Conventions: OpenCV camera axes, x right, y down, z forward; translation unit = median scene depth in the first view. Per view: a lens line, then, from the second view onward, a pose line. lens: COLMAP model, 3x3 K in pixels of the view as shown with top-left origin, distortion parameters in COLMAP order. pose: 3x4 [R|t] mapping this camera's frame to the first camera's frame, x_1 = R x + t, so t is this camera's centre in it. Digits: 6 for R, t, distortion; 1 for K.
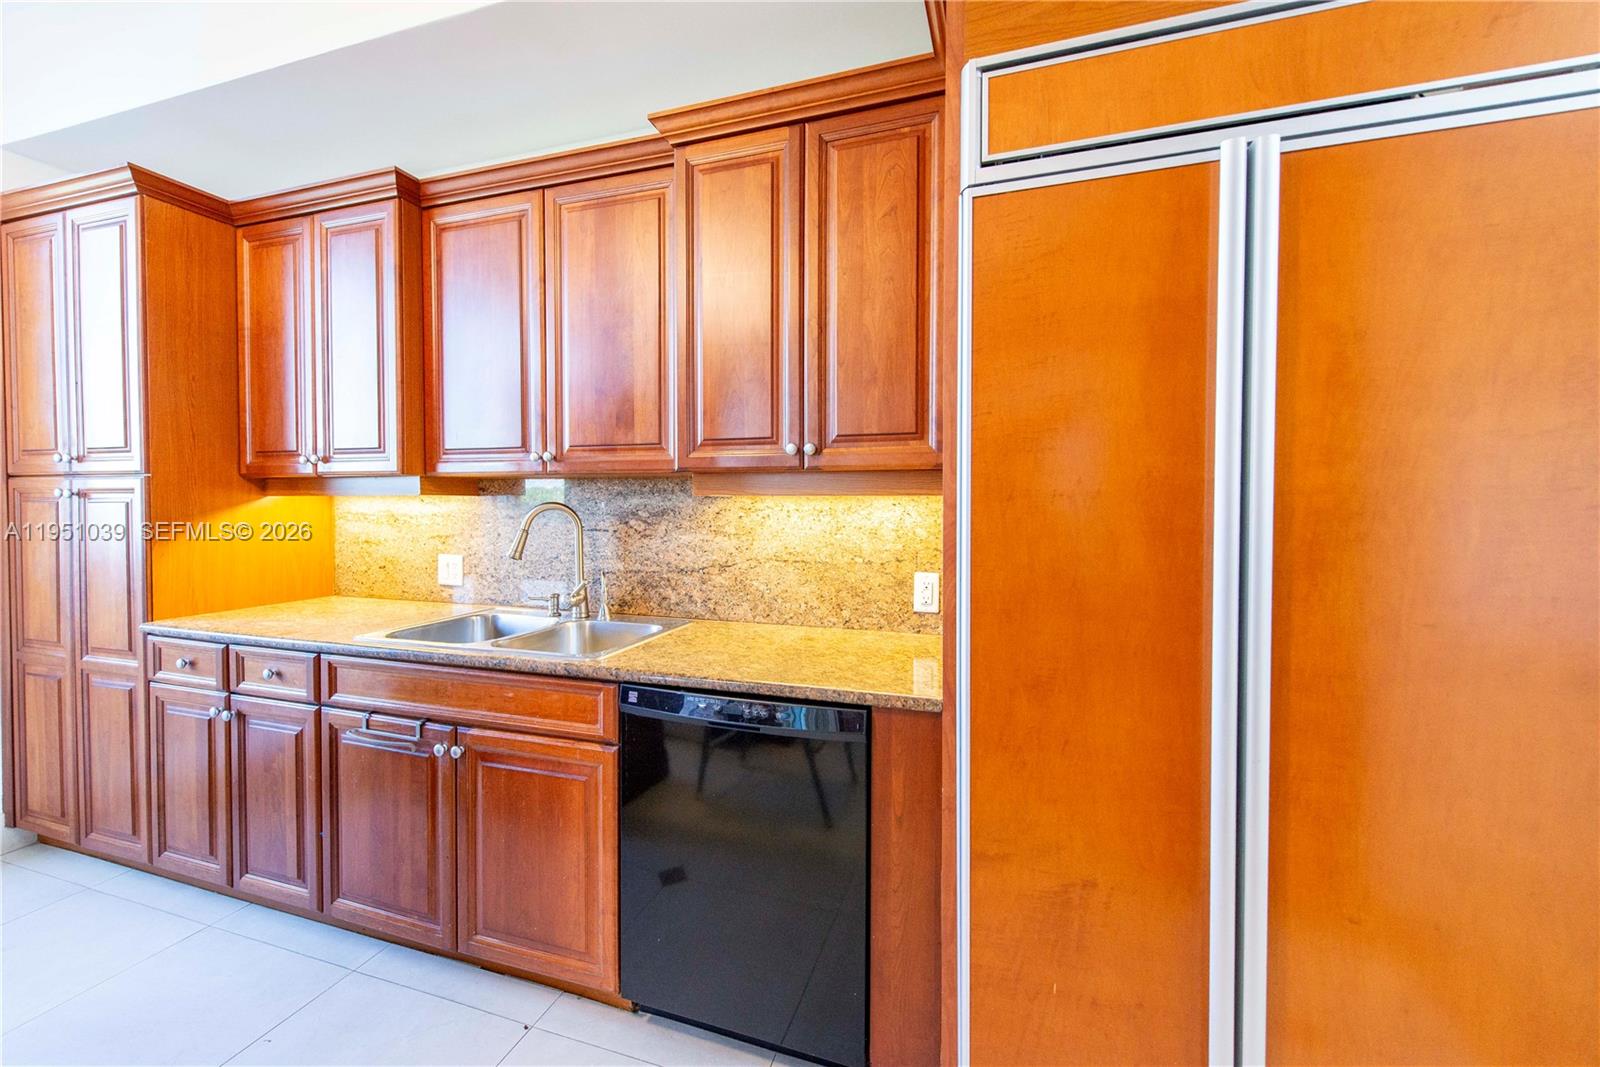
lens RADIAL K [[641.4, 0, 793.4], [0, 641.4, 518.6], [0, 0, 1]] dist [0.019881, -0.009167]
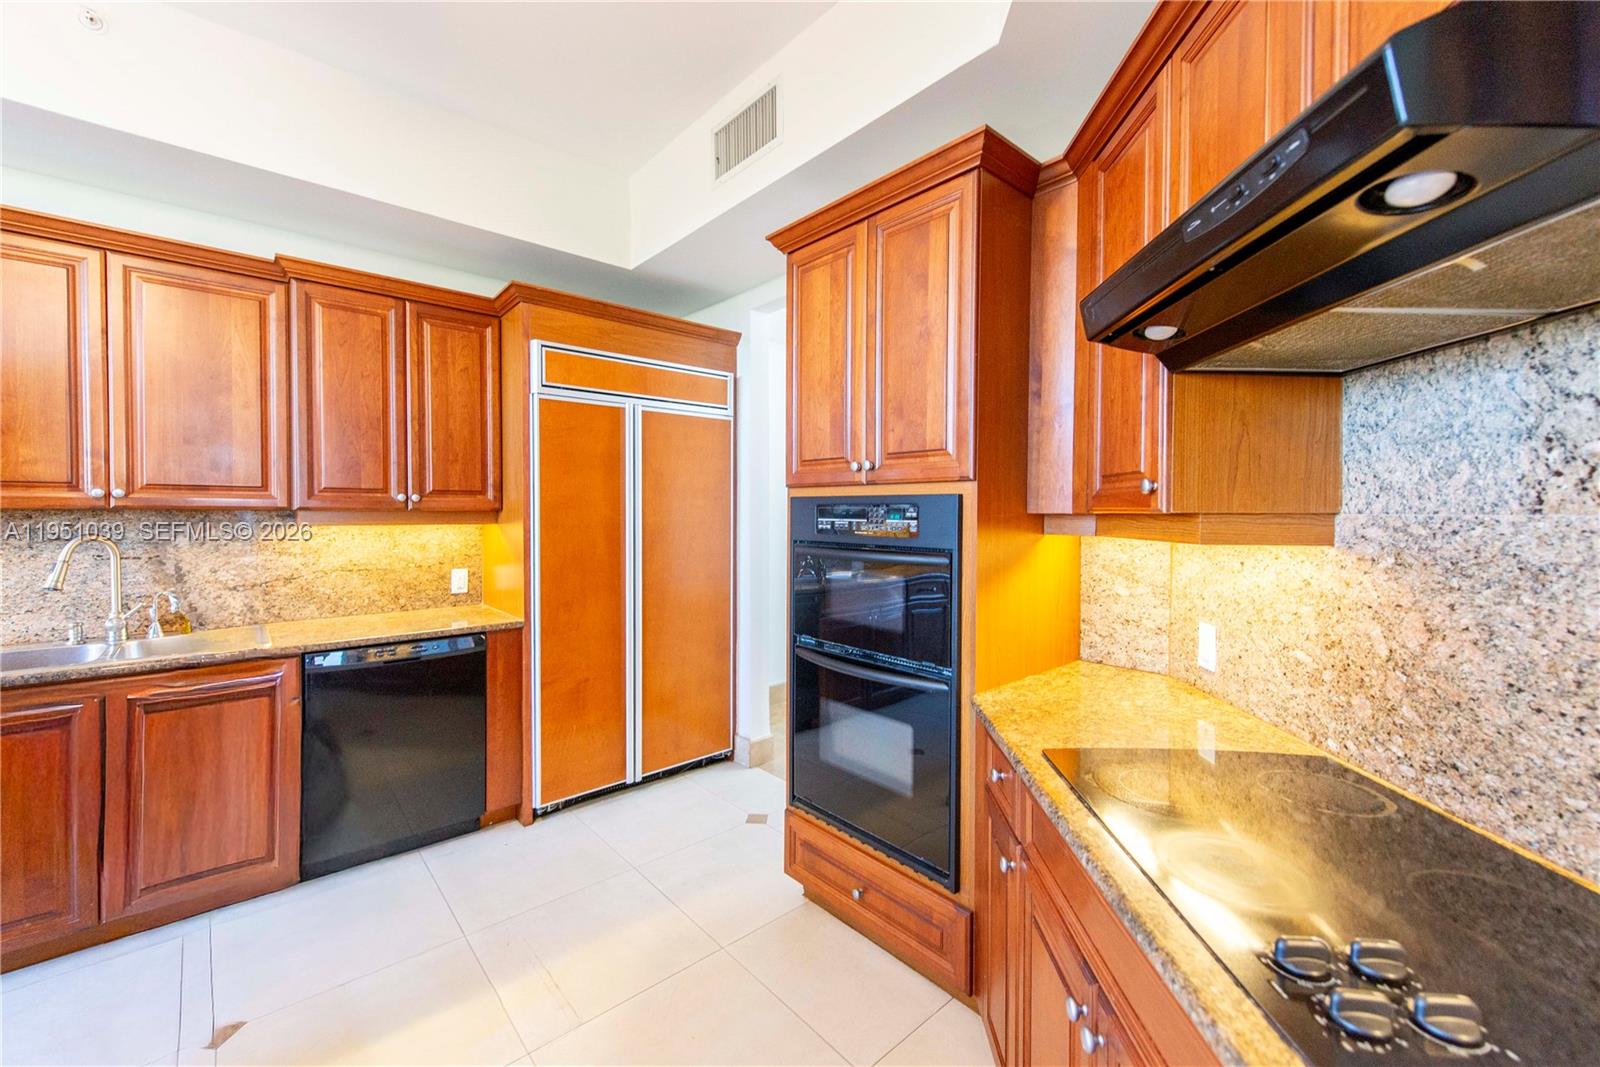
lens RADIAL K [[641.4, 0, 793.4], [0, 641.4, 518.6], [0, 0, 1]] dist [0.019881, -0.009167]
pose [[0.513930, -0.010231, 0.857771, -0.755508], [0.022586, 0.999744, -0.001608, -0.024231], [-0.857535, 0.020200, 0.514030, -0.584891]]
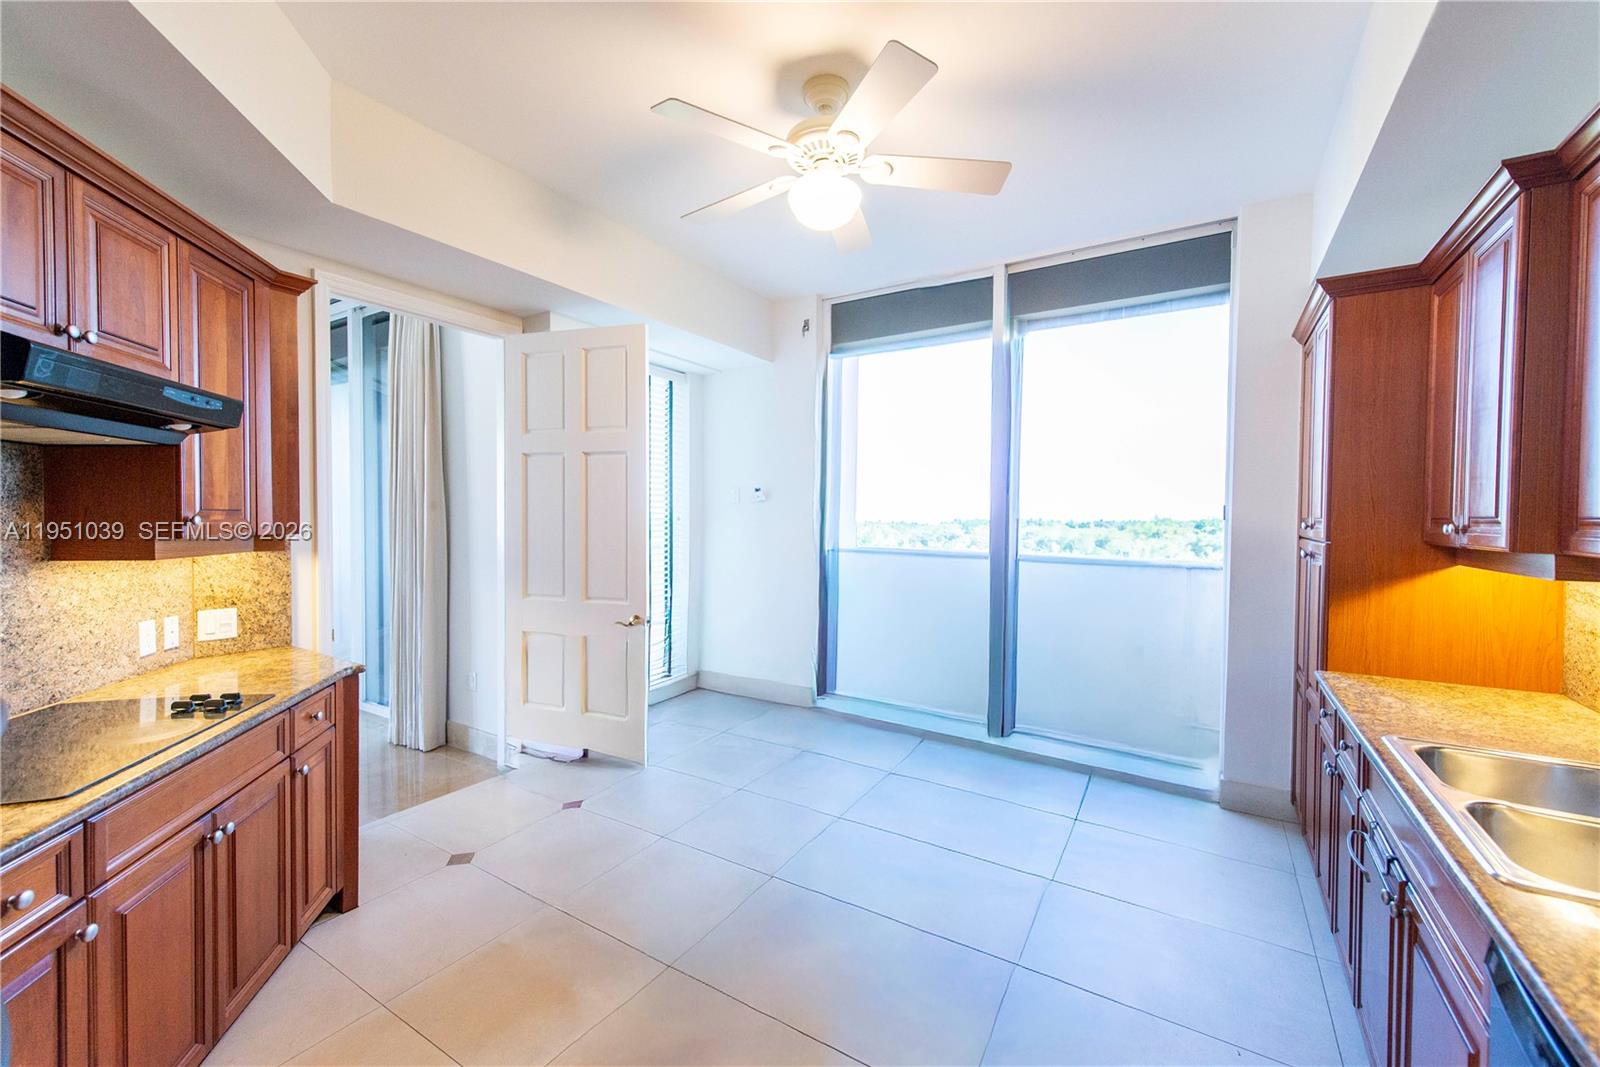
lens RADIAL K [[651.2, 0, 800.0], [0, 651.2, 533.5], [0, 0, 1]] dist [0.009952, -0.000345]
pose [[-0.238021, 0.018412, -0.971085, 0.352665], [-0.029052, 0.999238, 0.026067, -0.087779], [0.970825, 0.034417, -0.237305, 0.370516]]
